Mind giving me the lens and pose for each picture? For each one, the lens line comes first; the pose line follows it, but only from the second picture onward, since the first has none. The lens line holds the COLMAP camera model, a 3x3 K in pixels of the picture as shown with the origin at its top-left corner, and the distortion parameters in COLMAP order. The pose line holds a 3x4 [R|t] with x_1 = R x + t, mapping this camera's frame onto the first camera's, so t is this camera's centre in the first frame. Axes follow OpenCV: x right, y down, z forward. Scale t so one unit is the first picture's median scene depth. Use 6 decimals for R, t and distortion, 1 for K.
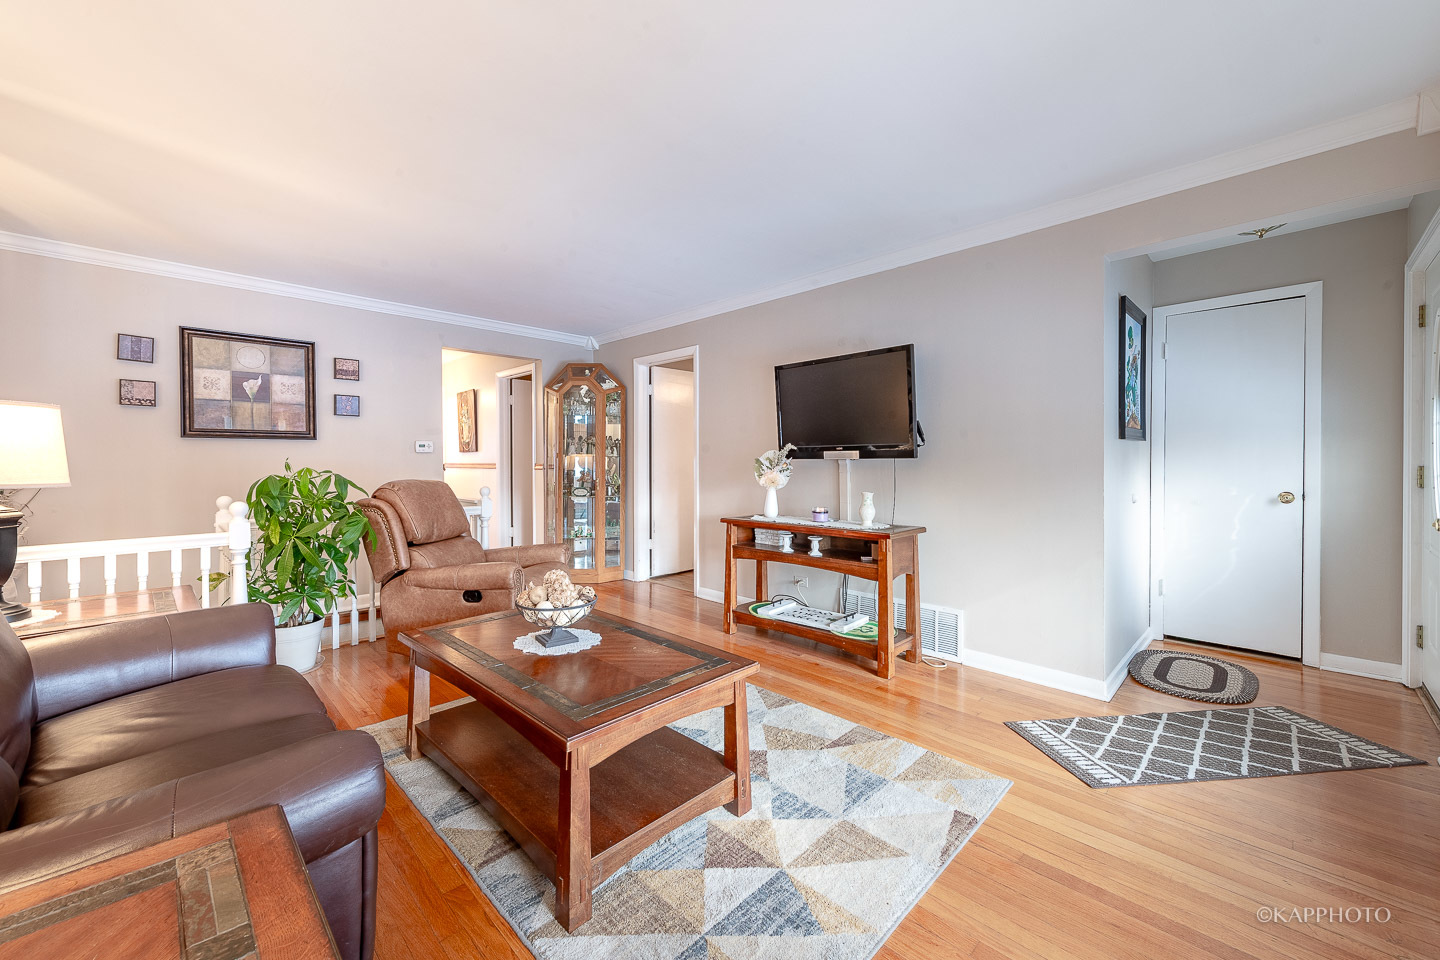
lens RADIAL K [[579.8, 0, 717.2], [0, 579.8, 470.5], [0, 0, 1]] dist [0.011467, -0.001796]
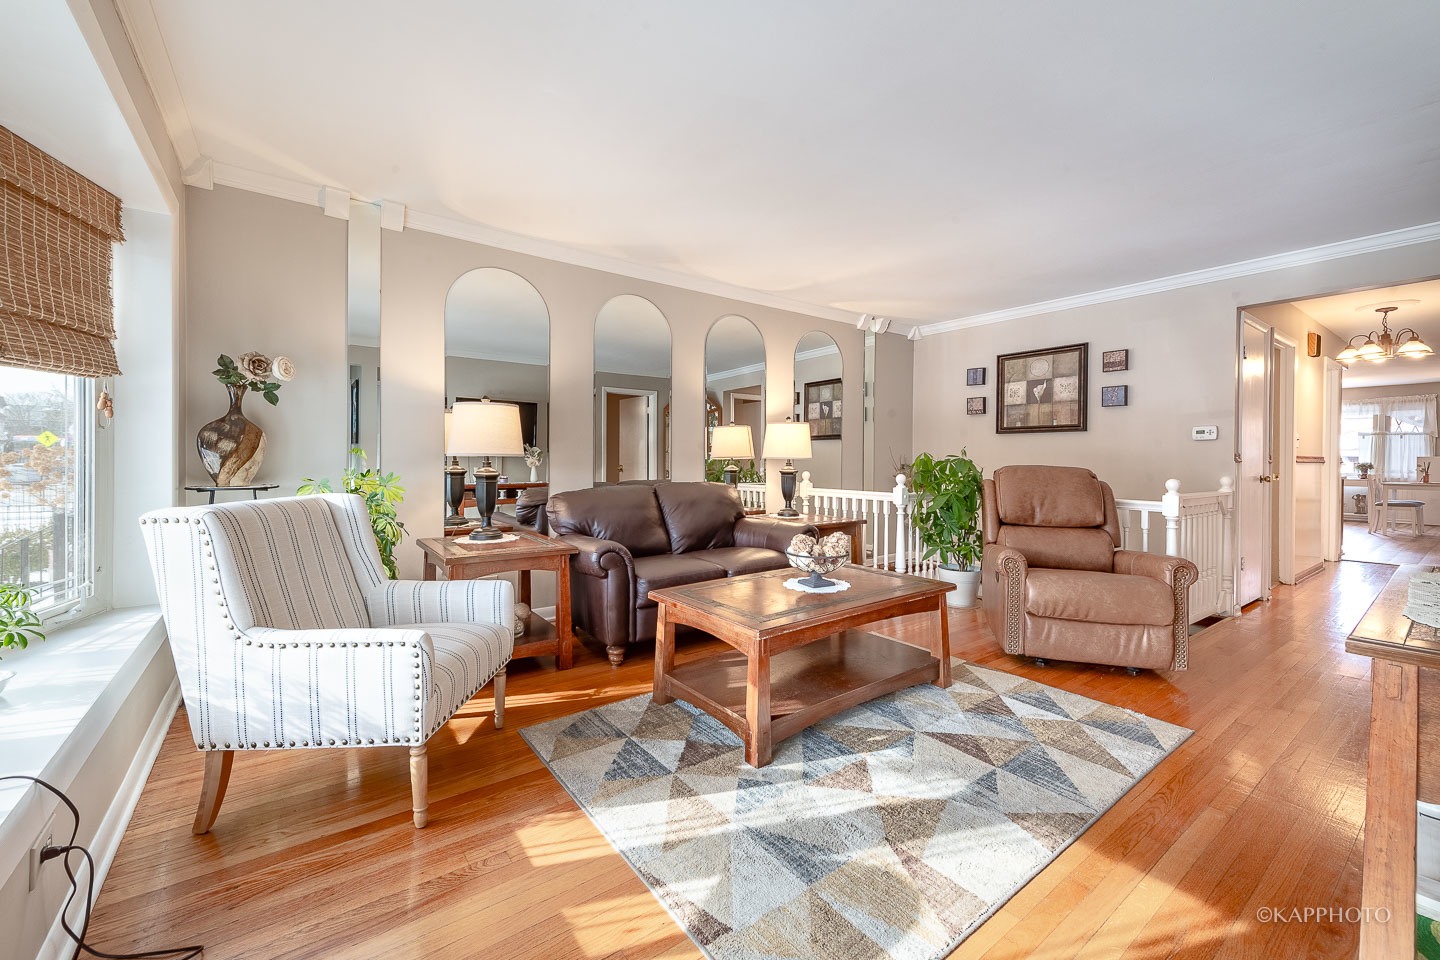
lens RADIAL K [[579.8, 0, 728.6], [0, 579.8, 469.5], [0, 0, 1]] dist [0.011467, -0.001796]
pose [[-0.152975, 0.020388, -0.988020, 0.535666], [-0.024185, 0.999410, 0.024367, 0.009847], [0.987934, 0.027622, -0.152391, 0.540102]]
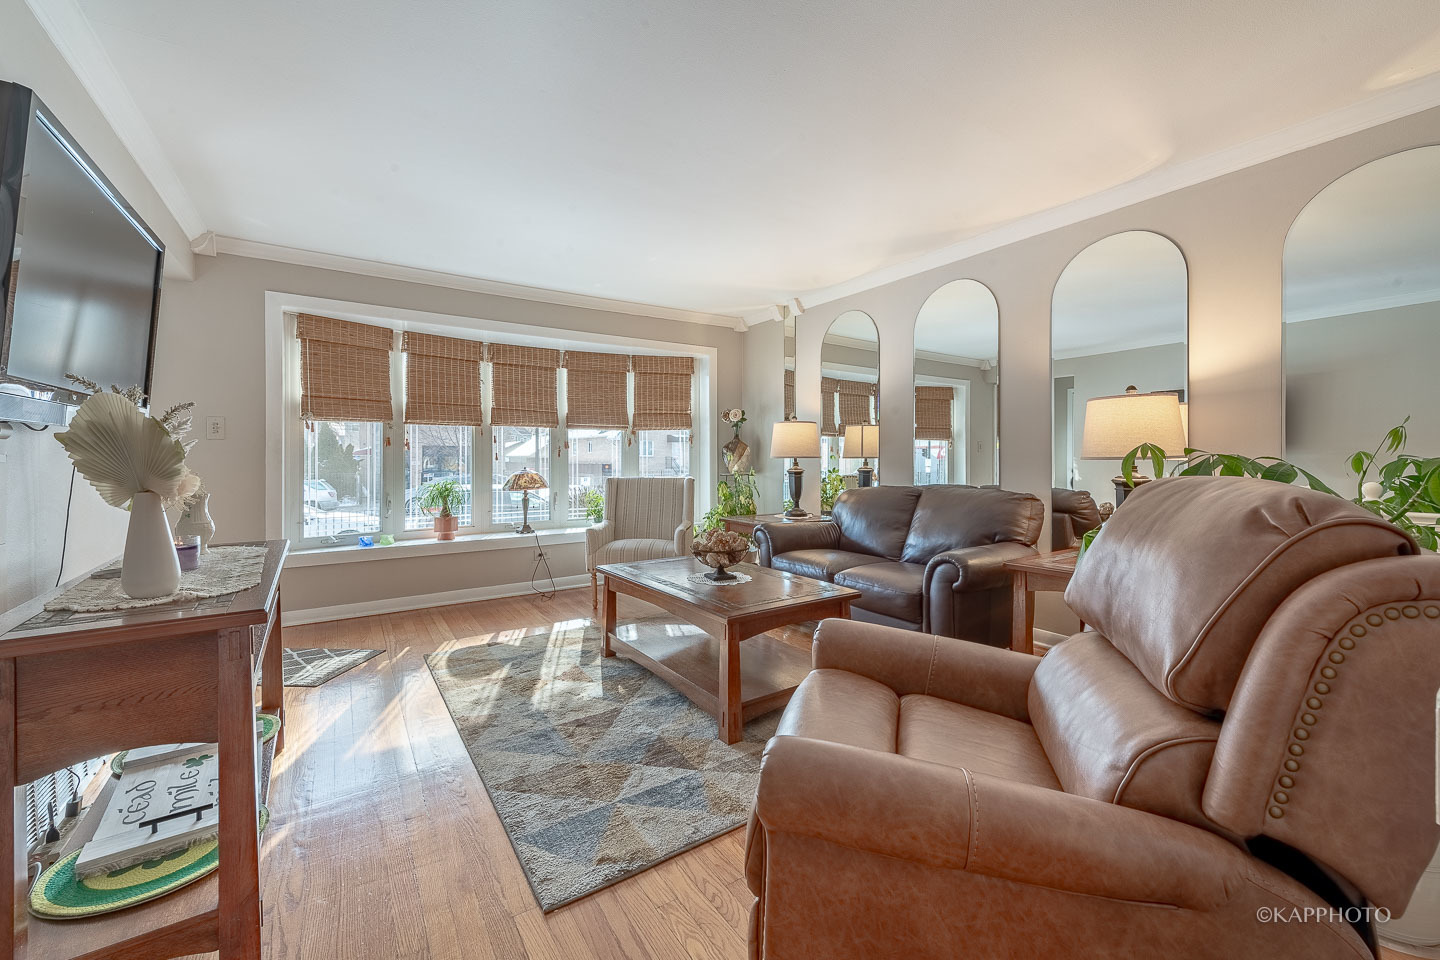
lens RADIAL K [[579.8, 0, 732.0], [0, 579.8, 457.8], [0, 0, 1]] dist [0.011467, -0.001796]
pose [[-0.979371, 0.002534, 0.202053, -0.307302], [0.006135, 0.999833, 0.017198, -0.002698], [-0.201976, 0.018083, -0.979224, 1.243294]]
